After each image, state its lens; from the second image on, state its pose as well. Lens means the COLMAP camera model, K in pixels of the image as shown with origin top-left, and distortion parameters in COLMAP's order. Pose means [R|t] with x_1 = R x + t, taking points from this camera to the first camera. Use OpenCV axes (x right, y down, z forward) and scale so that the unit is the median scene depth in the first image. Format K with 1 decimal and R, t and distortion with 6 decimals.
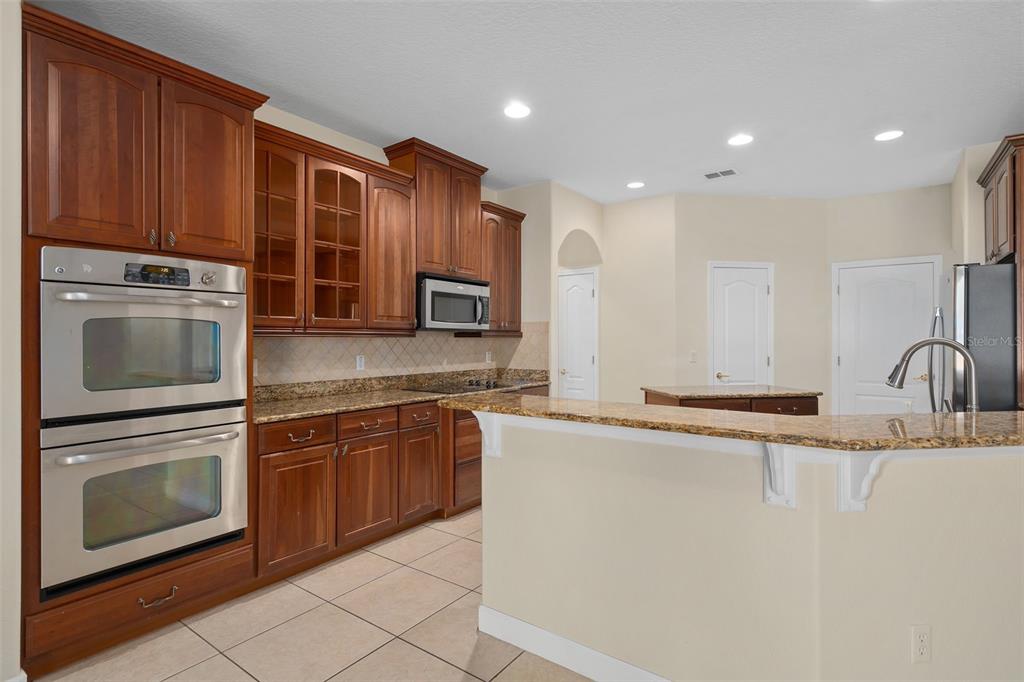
lens RADIAL K [[509.3, 0, 506.3], [0, 509.3, 338.4], [0, 0, 1]] dist [0.002352, -0.000912]
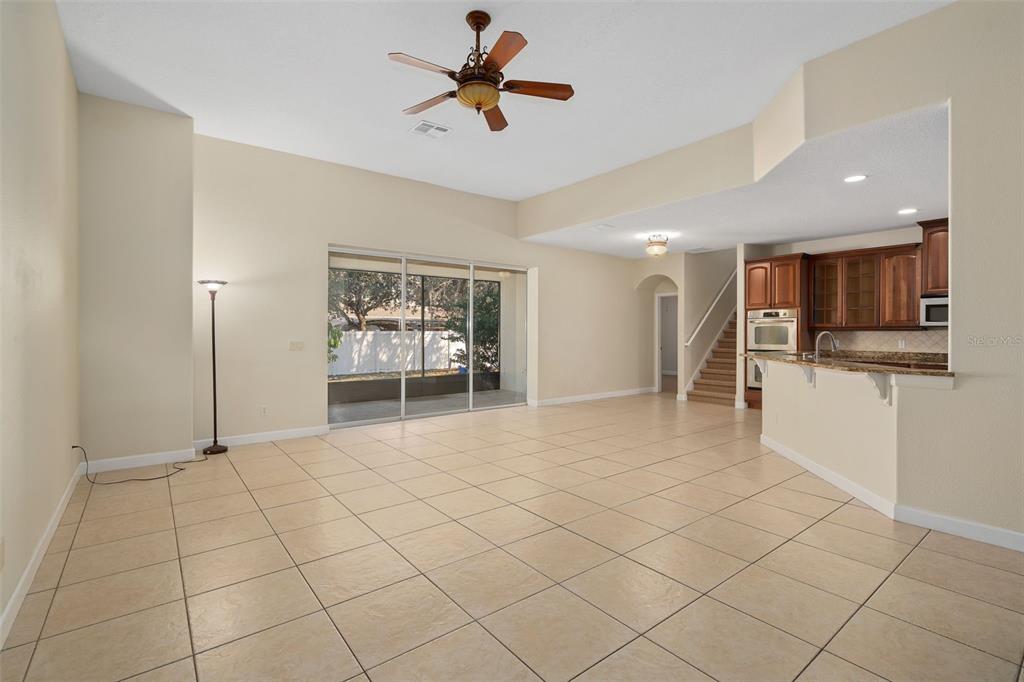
lens RADIAL K [[472.9, 0, 503.4], [0, 472.9, 337.5], [0, 0, 1]] dist [0.001169, -0.000450]
pose [[-0.274044, 0.012804, -0.961632, 1.970289], [-0.000123, 0.999911, 0.013349, -0.001356], [0.961717, 0.003776, -0.274018, 0.034740]]
